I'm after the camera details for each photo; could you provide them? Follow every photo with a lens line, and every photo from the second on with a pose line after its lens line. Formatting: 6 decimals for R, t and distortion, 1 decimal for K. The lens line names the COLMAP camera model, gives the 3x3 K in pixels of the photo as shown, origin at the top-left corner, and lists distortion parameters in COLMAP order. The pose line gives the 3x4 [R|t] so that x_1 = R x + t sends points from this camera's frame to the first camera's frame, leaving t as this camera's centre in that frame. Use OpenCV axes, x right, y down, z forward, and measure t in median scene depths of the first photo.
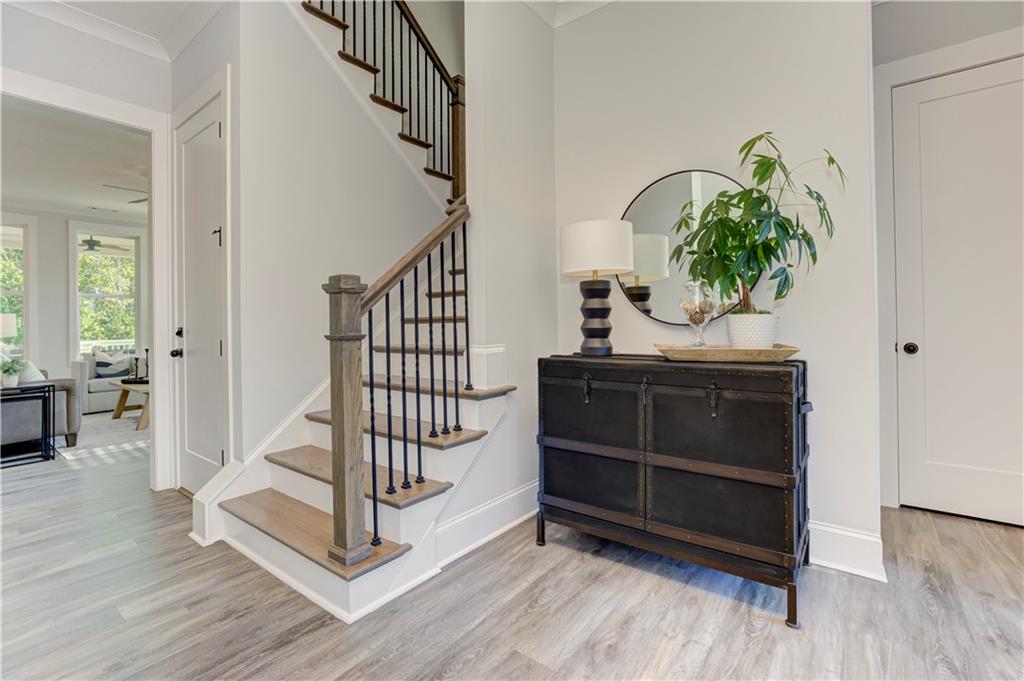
lens RADIAL K [[479.7, 0, 506.4], [0, 479.7, 327.2], [0, 0, 1]] dist [-0.021165, 0.000752]
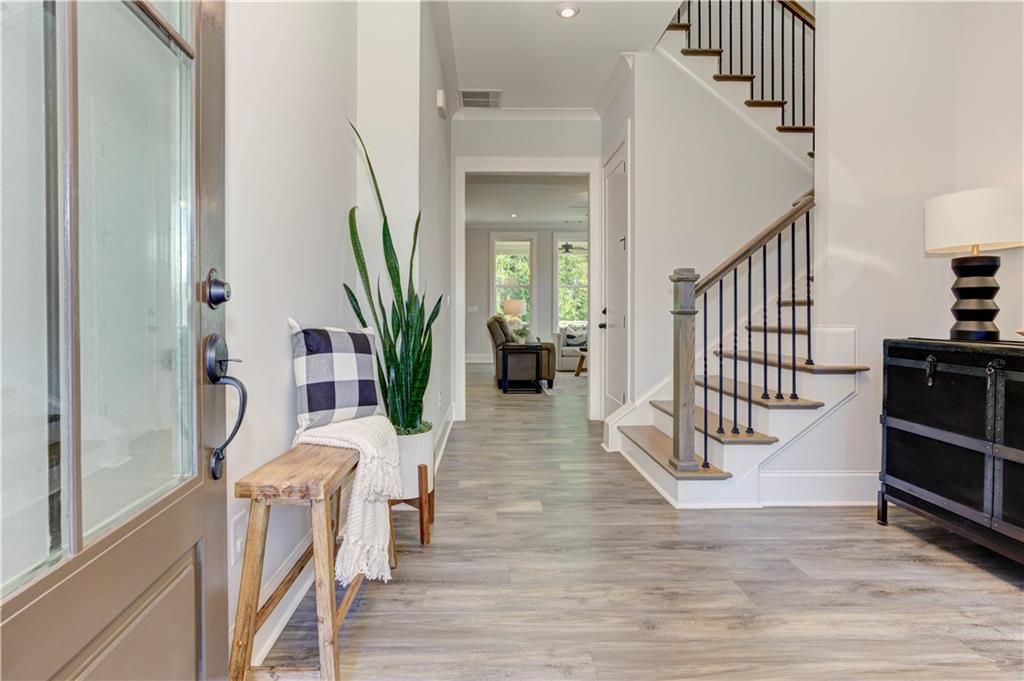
lens RADIAL K [[504.6, 0, 512.0], [0, 504.6, 340.5], [0, 0, 1]] dist [-0.002548, -0.000674]
pose [[0.668246, 0.053266, -0.742031, 0.324555], [-0.014312, 0.998169, 0.058764, 0.017078], [0.743803, -0.028649, 0.667785, -0.284523]]
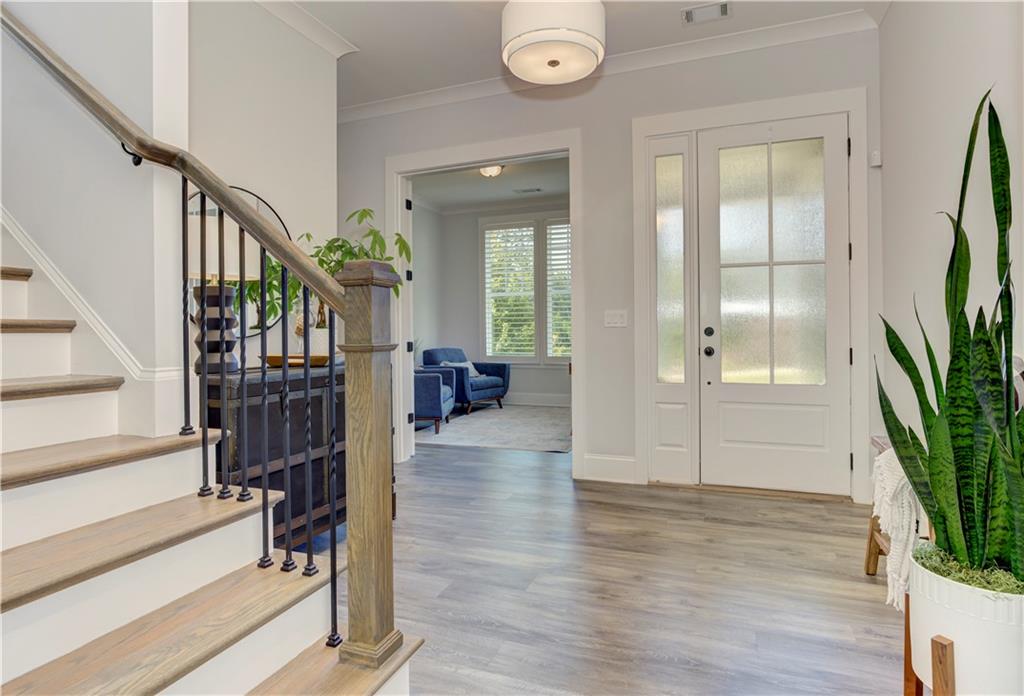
lens RADIAL K [[549.3, 0, 509.3], [0, 549.3, 332.9], [0, 0, 1]] dist [0.002606, 0.000561]
pose [[-0.293454, 0.010359, 0.955917, -0.936143], [0.024901, 0.999685, -0.003189, 0.005672], [-0.955649, 0.022867, -0.293620, 0.822088]]
